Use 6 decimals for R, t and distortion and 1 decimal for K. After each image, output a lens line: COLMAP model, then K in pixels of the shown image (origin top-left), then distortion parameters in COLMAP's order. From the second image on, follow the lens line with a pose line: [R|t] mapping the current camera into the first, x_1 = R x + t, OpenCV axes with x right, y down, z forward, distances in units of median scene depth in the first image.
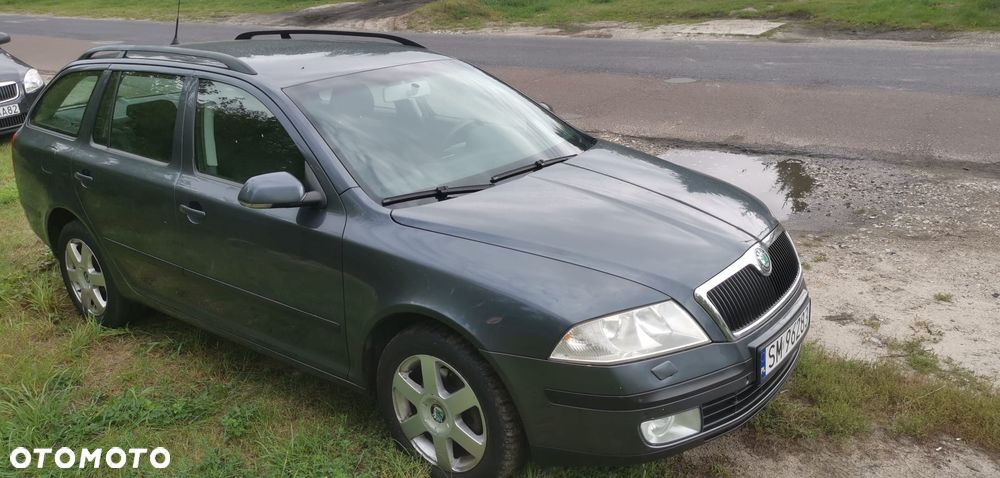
lens RADIAL K [[776.2, 0, 500.0], [0, 776.2, 239.0], [0, 0, 1]] dist [0.066250, -0.075359]
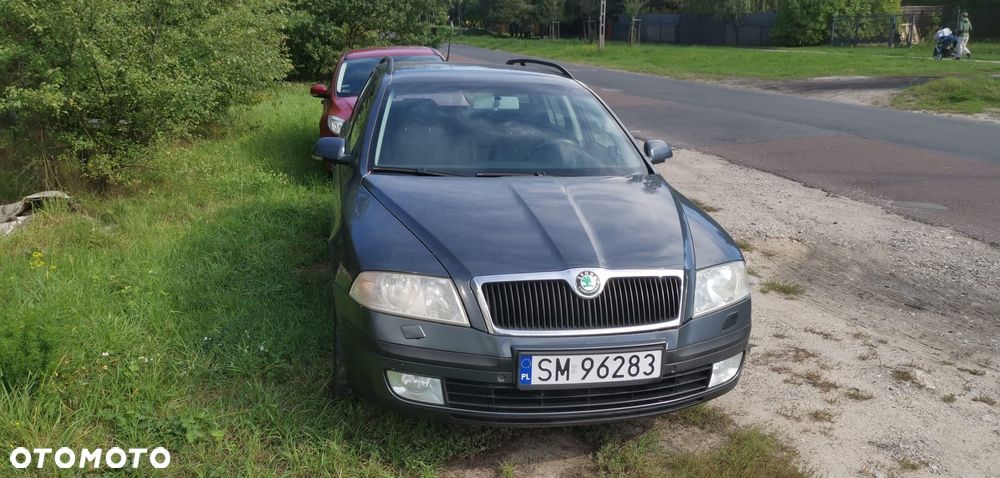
lens RADIAL K [[776.2, 0, 500.0], [0, 776.2, 239.0], [0, 0, 1]] dist [0.066250, -0.075359]
pose [[0.750439, 0.219766, -0.623333, 0.814554], [-0.273404, 0.961848, 0.009961, -0.005704], [0.601741, 0.162946, 0.781893, 0.141841]]
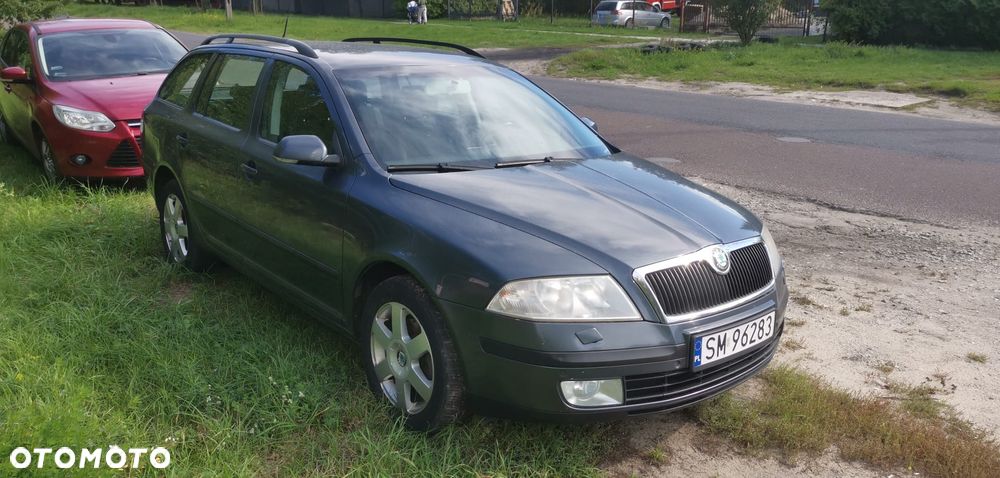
lens RADIAL K [[776.2, 0, 500.0], [0, 776.2, 239.0], [0, 0, 1]] dist [0.066250, -0.075359]
pose [[0.974899, 0.124709, -0.184442, 0.226590], [-0.137435, 0.988820, -0.057854, 0.095657], [0.175165, 0.081750, 0.981139, -0.072081]]
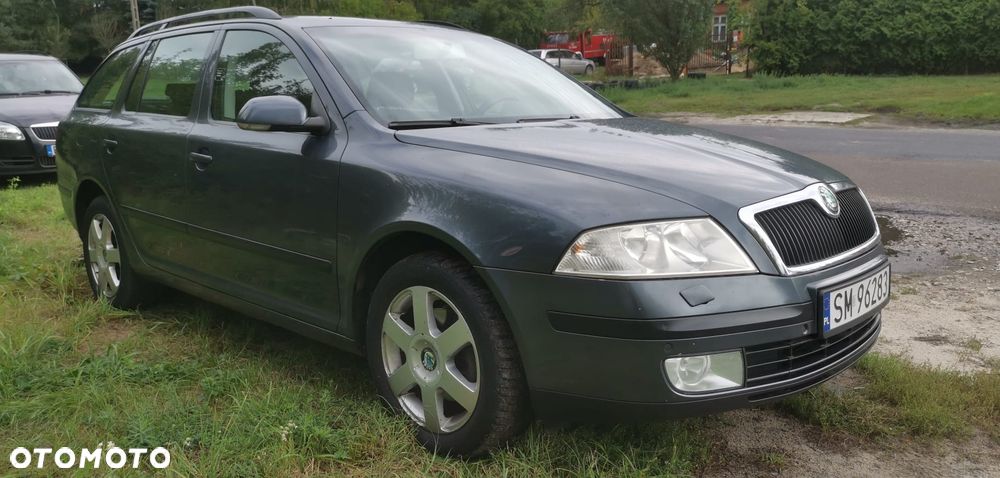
lens RADIAL K [[774.0, 0, 500.0], [0, 774.0, 239.0], [0, 0, 1]] dist [0.075175, -0.086881]
pose [[0.993519, 0.048104, -0.102989, 0.073690], [-0.062622, 0.987779, -0.142731, 0.198132], [0.094864, 0.148255, 0.984389, 0.148310]]
